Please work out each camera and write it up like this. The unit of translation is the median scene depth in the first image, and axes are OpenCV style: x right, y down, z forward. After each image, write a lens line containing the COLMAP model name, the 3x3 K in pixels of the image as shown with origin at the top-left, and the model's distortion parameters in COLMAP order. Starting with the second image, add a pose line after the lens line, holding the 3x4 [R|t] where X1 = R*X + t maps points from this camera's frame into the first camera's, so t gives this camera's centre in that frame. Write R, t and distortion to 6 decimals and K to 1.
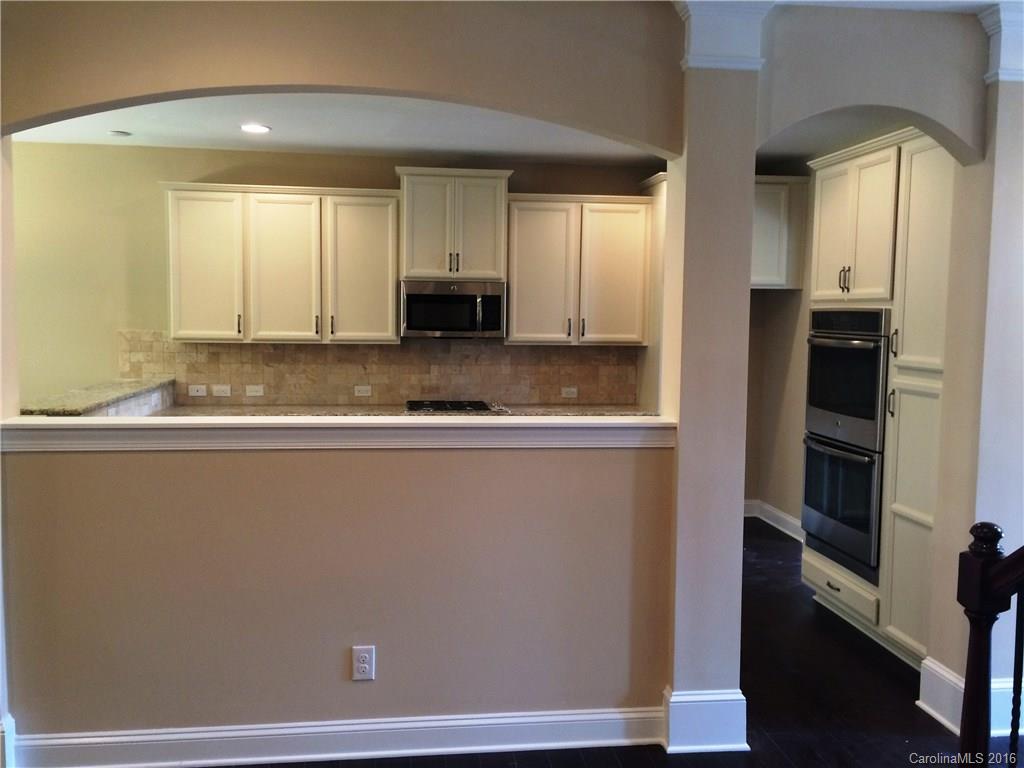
lens RADIAL K [[885.8, 0, 508.1], [0, 885.8, 377.4], [0, 0, 1]] dist [0.079943, -0.101499]
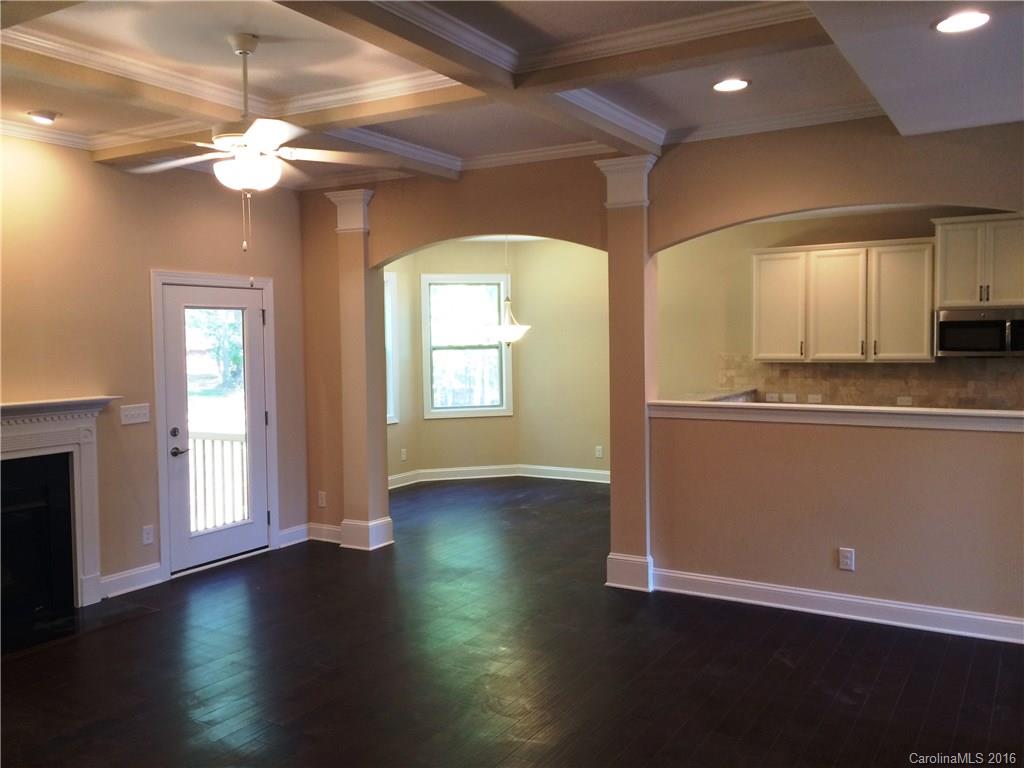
lens RADIAL K [[885.8, 0, 503.6], [0, 885.8, 375.3], [0, 0, 1]] dist [0.079943, -0.101499]
pose [[0.785263, 0.004636, -0.619145, 0.175020], [-0.023052, 0.999498, -0.021753, 0.020190], [0.618733, 0.031354, 0.784976, -0.326791]]
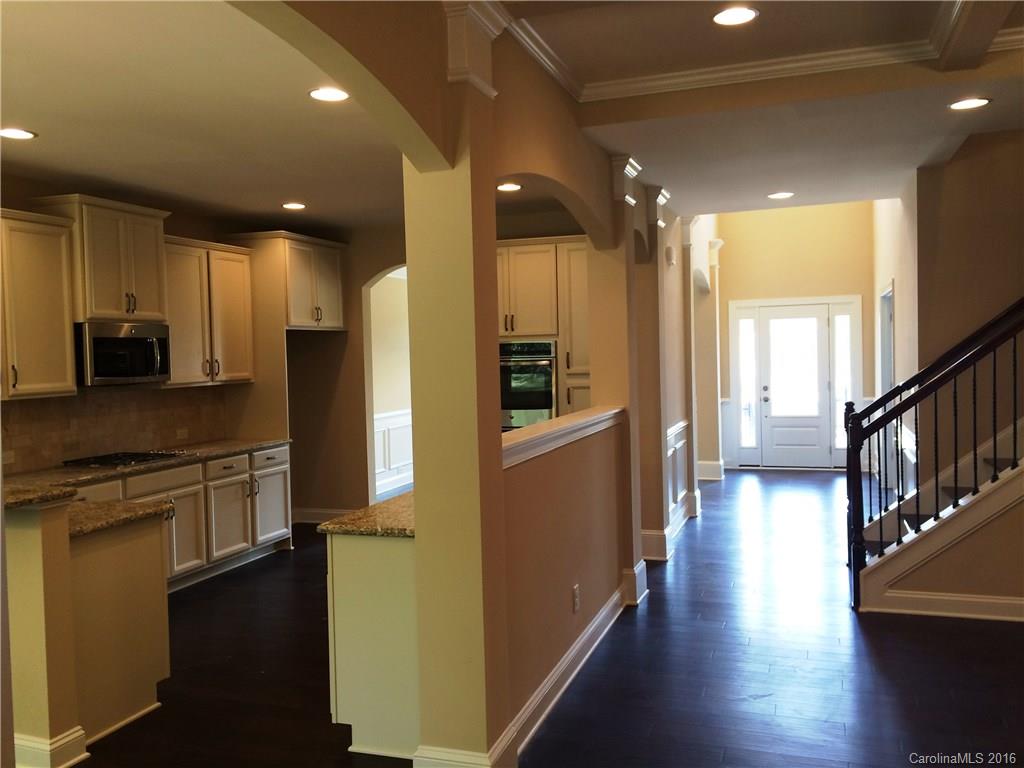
lens RADIAL K [[885.8, 0, 510.9], [0, 885.8, 377.7], [0, 0, 1]] dist [0.079943, -0.101499]
pose [[0.446825, -0.052451, 0.893083, -0.716197], [0.097773, 0.995163, 0.009528, -0.021127], [-0.889263, 0.083062, 0.449792, 0.224617]]
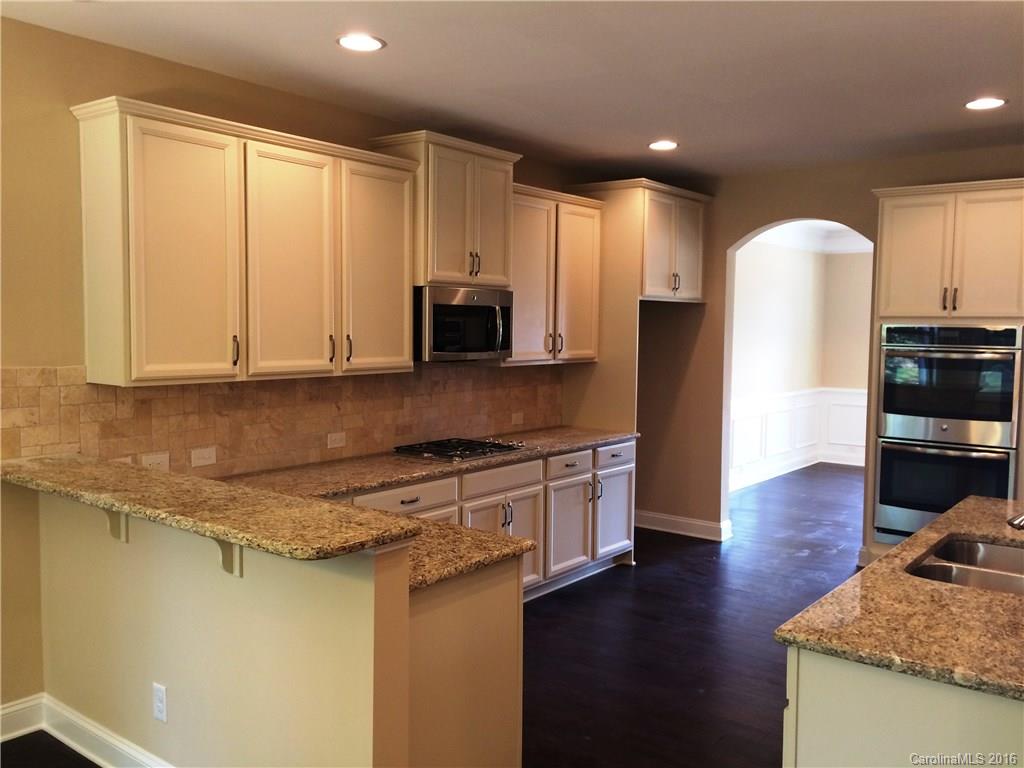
lens RADIAL K [[885.8, 0, 512.3], [0, 885.8, 382.8], [0, 0, 1]] dist [0.079943, -0.101499]
pose [[0.708681, -0.052406, 0.703580, -0.582265], [0.048943, 0.998487, 0.025074, -0.042660], [-0.703830, 0.016666, 0.710173, 0.418719]]
